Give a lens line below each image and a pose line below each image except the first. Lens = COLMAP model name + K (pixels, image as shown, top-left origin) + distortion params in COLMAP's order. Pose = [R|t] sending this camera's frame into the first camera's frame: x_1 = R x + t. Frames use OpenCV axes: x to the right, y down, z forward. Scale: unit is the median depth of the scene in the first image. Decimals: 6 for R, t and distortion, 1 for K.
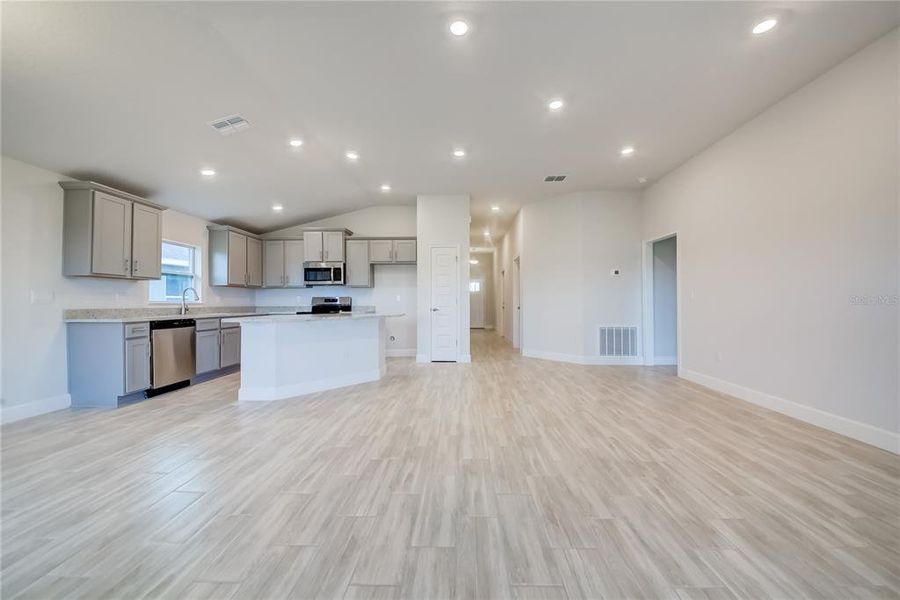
lens RADIAL K [[321.1, 0, 451.3], [0, 321.1, 297.0], [0, 0, 1]] dist [0.000123, -0.000109]
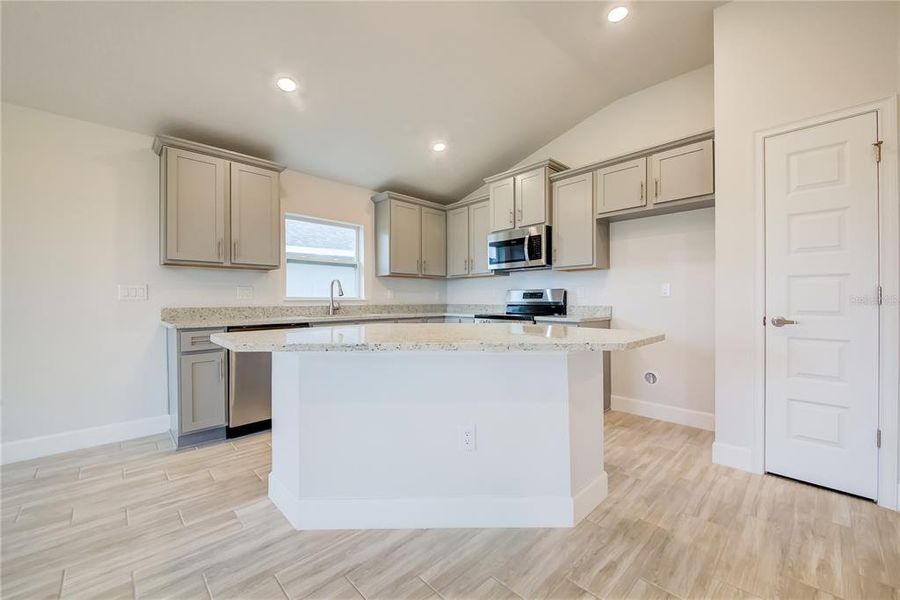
lens RADIAL K [[346.8, 0, 459.5], [0, 346.8, 300.2], [0, 0, 1]] dist [0.000395, -0.000209]
pose [[0.727519, 0.004310, -0.686074, -0.048168], [0.011043, 0.999777, 0.017991, 0.007160], [0.685998, -0.020665, 0.727309, 0.515185]]
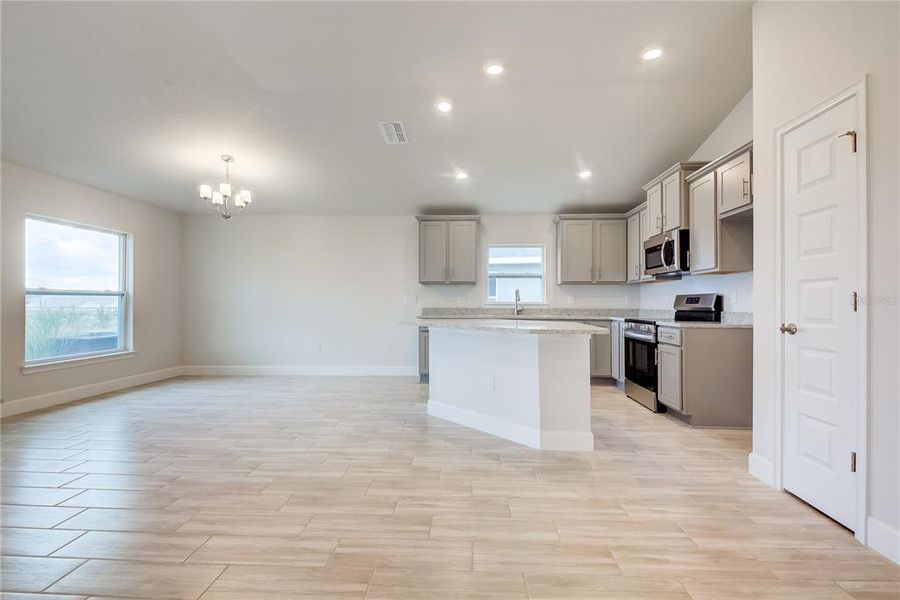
lens RADIAL K [[382.1, 0, 450.0], [0, 382.1, 300.0], [0, 0, 1]] dist [-0.000315, -0.000034]
pose [[-0.007333, -0.004744, -0.999962, 0.314688], [0.014282, 0.999886, -0.004849, 0.008044], [0.999871, -0.014317, -0.007264, 0.671619]]
